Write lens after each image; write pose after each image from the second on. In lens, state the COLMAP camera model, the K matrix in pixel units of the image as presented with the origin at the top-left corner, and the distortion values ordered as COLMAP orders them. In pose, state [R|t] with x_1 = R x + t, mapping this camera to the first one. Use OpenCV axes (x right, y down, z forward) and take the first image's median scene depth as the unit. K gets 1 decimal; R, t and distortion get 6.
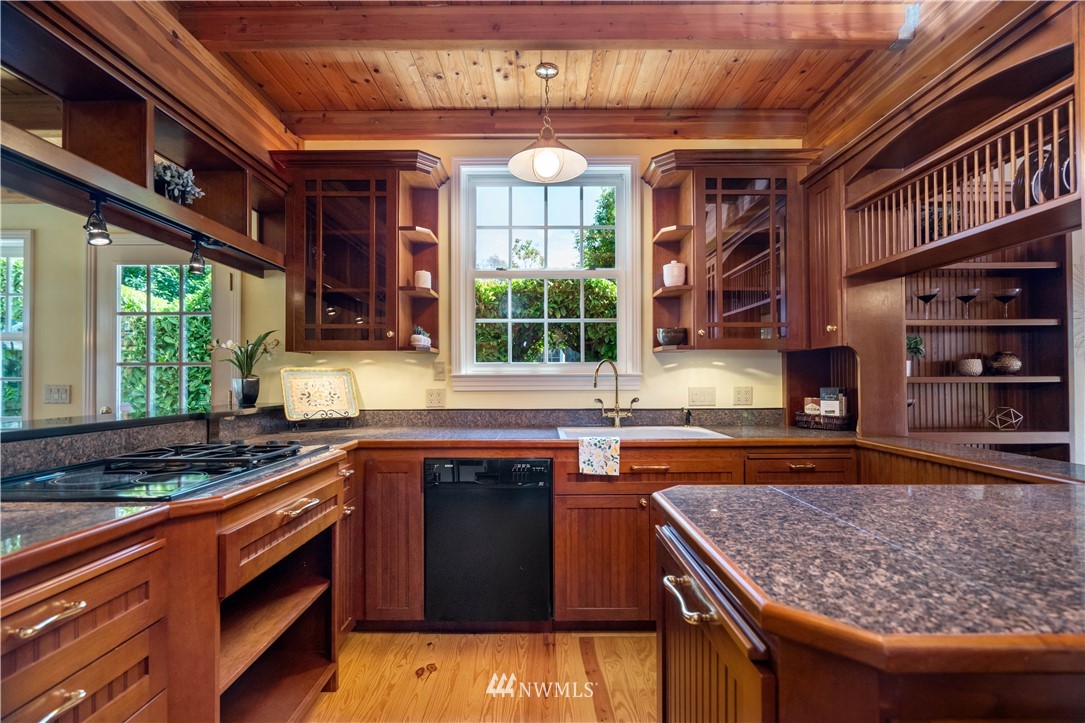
lens RADIAL K [[497.0, 0, 542.0], [0, 497.0, 373.9], [0, 0, 1]] dist [0.000601, 0.000137]
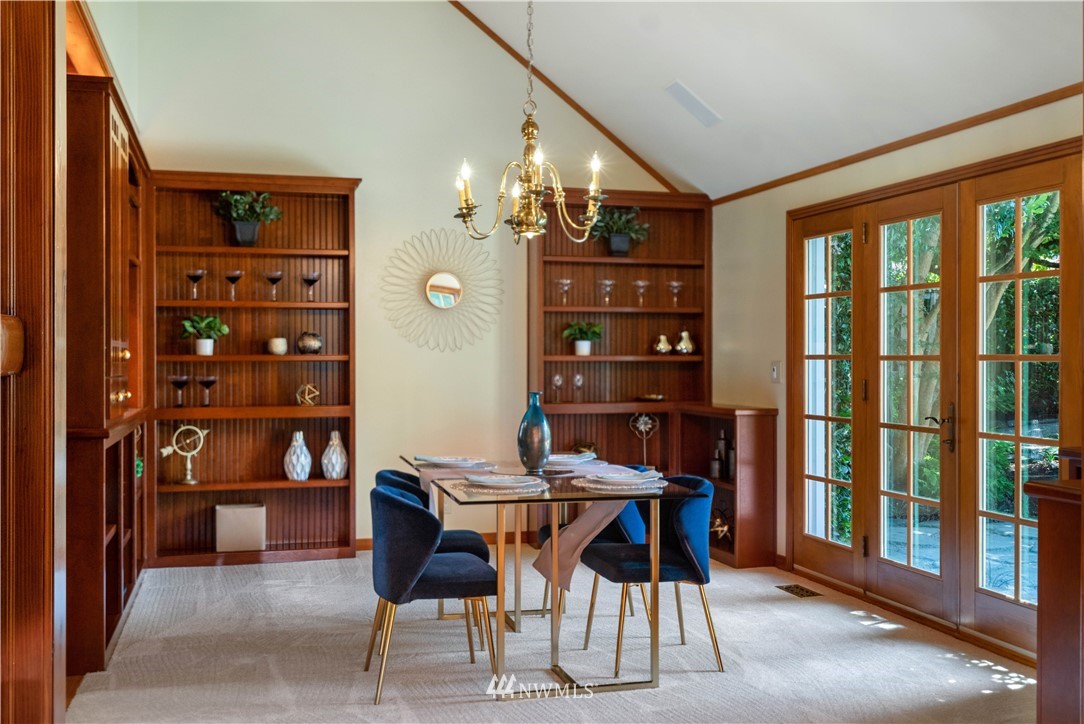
lens RADIAL K [[1101.1, 0, 542.0], [0, 1101.1, 362.0], [0, 0, 1]] dist [-0.005819, -0.000353]
pose [[0.961781, 0.003439, 0.273799, 0.773771], [-0.006640, 0.999920, 0.010767, -0.009264], [-0.273740, -0.012174, 0.961727, -1.395657]]
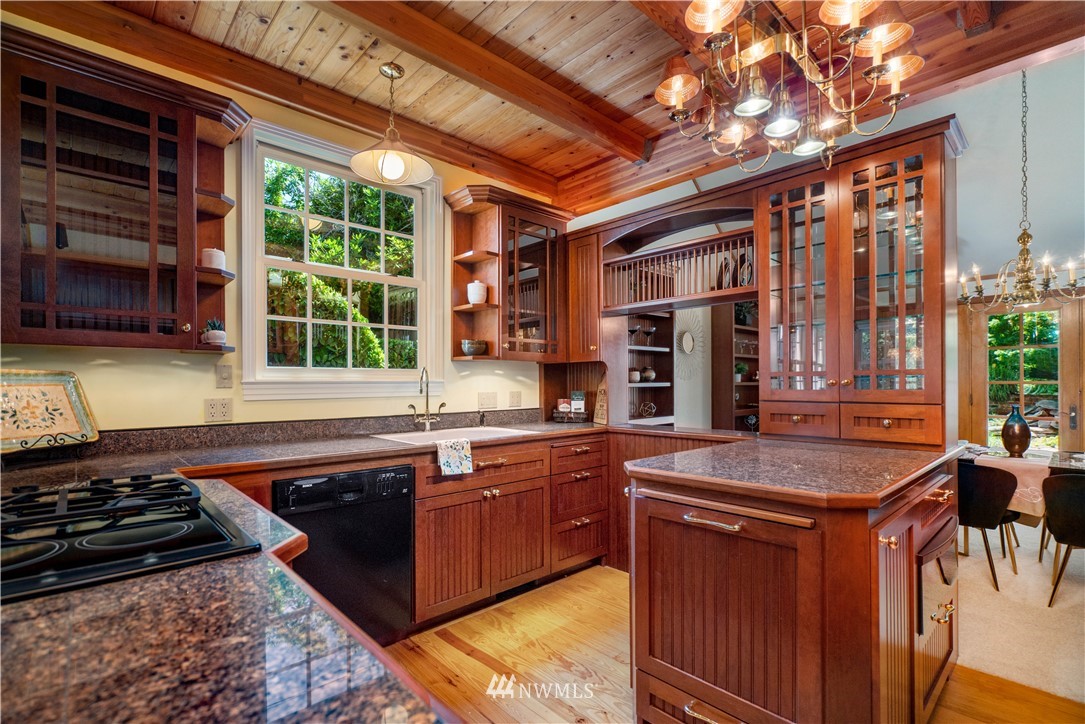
lens RADIAL K [[502.1, 0, 541.4], [0, 502.1, 382.9], [0, 0, 1]] dist [-0.000039, 0.000236]
pose [[0.732699, -0.000578, 0.680553, -0.404067], [-0.003659, 0.999982, 0.004790, -0.001091], [-0.680543, -0.006000, 0.732683, 0.063696]]
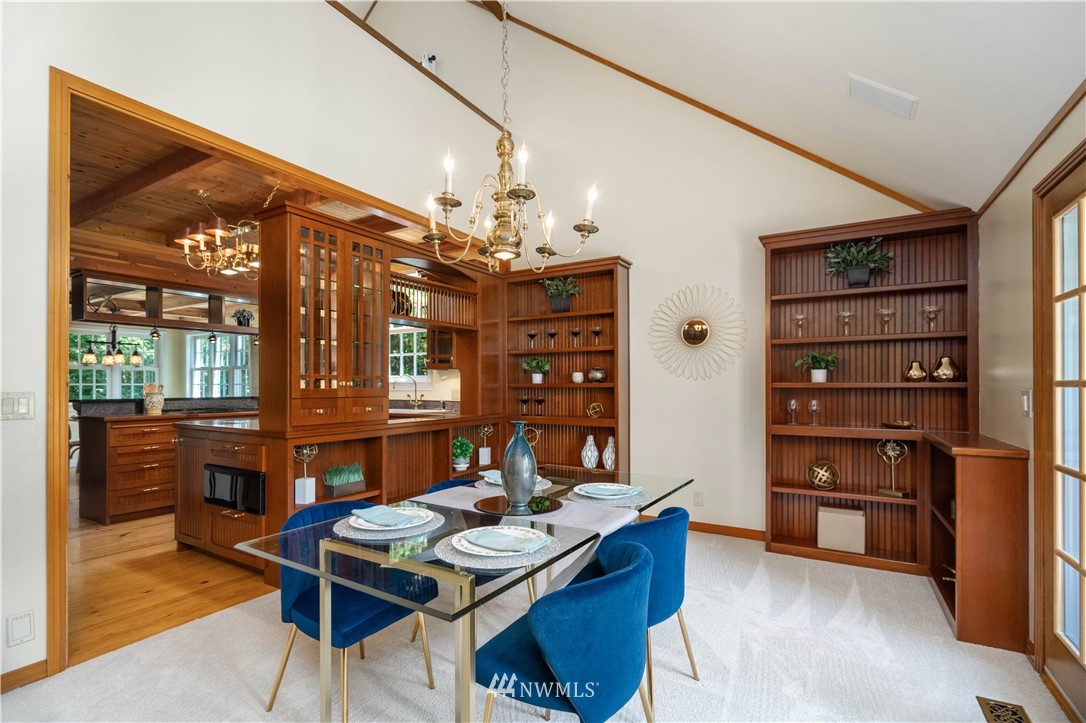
lens RADIAL K [[502.6, 0, 541.9], [0, 502.6, 382.4], [0, 0, 1]] dist [-0.000039, 0.000236]
pose [[0.861989, 0.000020, -0.506927, 1.595441], [0.002772, 0.999985, 0.004752, -0.005934], [0.506919, -0.005501, 0.861976, -0.435248]]
